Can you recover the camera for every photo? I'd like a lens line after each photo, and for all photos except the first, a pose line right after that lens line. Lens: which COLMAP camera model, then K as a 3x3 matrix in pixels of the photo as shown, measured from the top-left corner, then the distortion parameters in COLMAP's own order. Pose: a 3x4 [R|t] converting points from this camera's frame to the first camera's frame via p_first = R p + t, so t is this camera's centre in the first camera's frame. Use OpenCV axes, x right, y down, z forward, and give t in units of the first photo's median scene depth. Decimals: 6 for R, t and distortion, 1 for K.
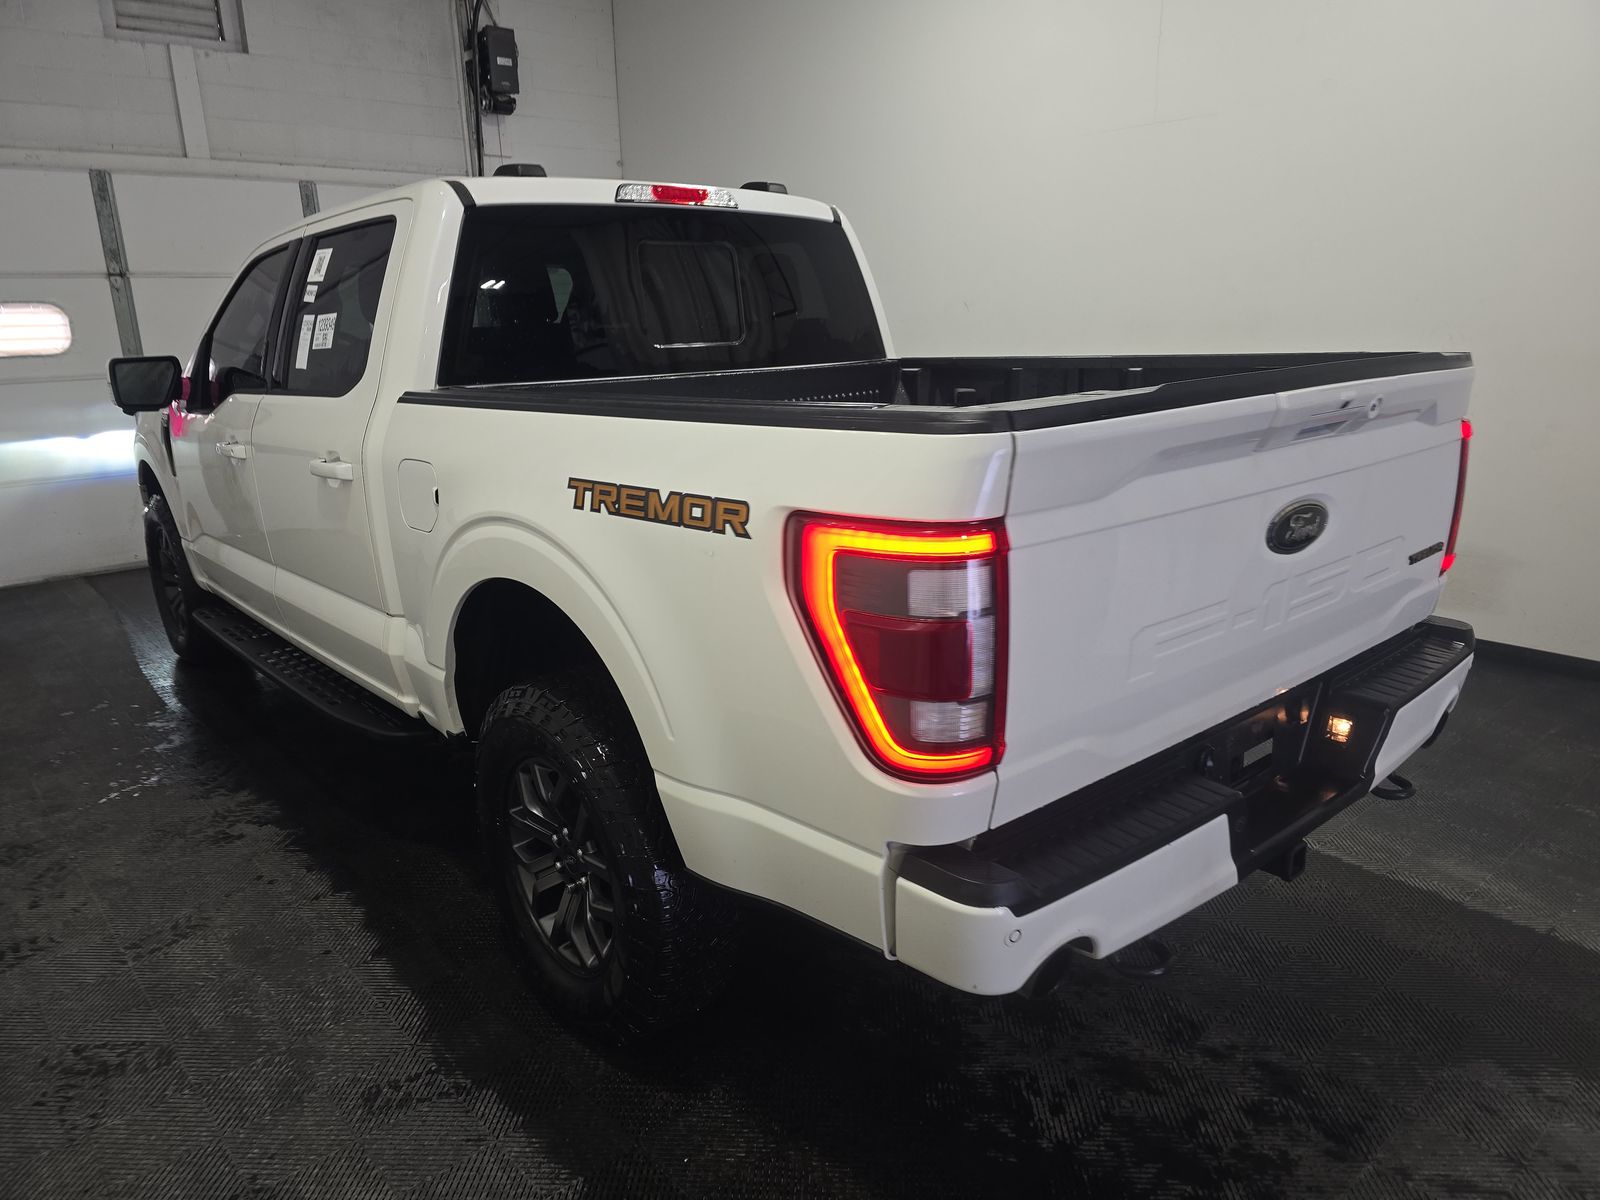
lens RADIAL K [[1075.9, 0, 810.2], [0, 1075.9, 603.1], [0, 0, 1]] dist [0.051460, -0.039732]
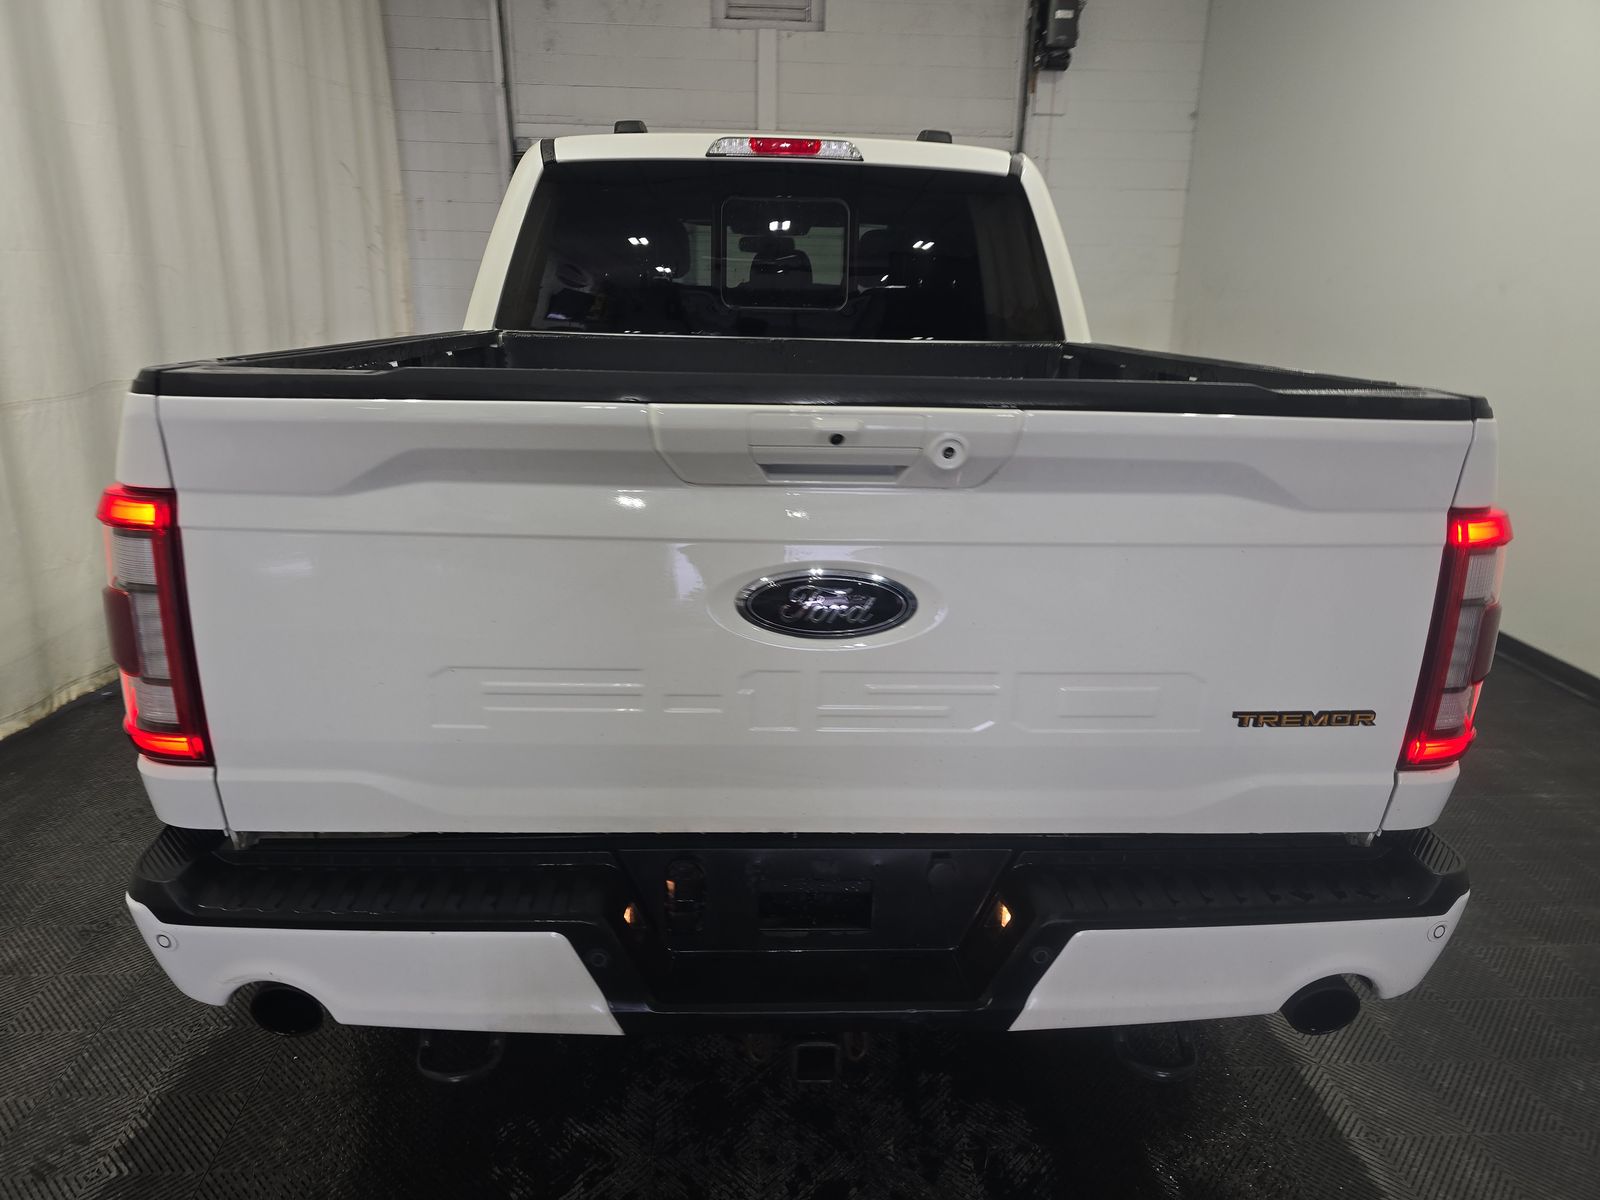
lens RADIAL K [[1075.9, 0, 806.2], [0, 1075.9, 600.7], [0, 0, 1]] dist [0.051460, -0.039732]
pose [[0.787092, 0.218290, -0.576920, 0.506999], [-0.202547, 0.974891, 0.092536, -0.080911], [0.582633, 0.044019, 0.811542, 0.254909]]
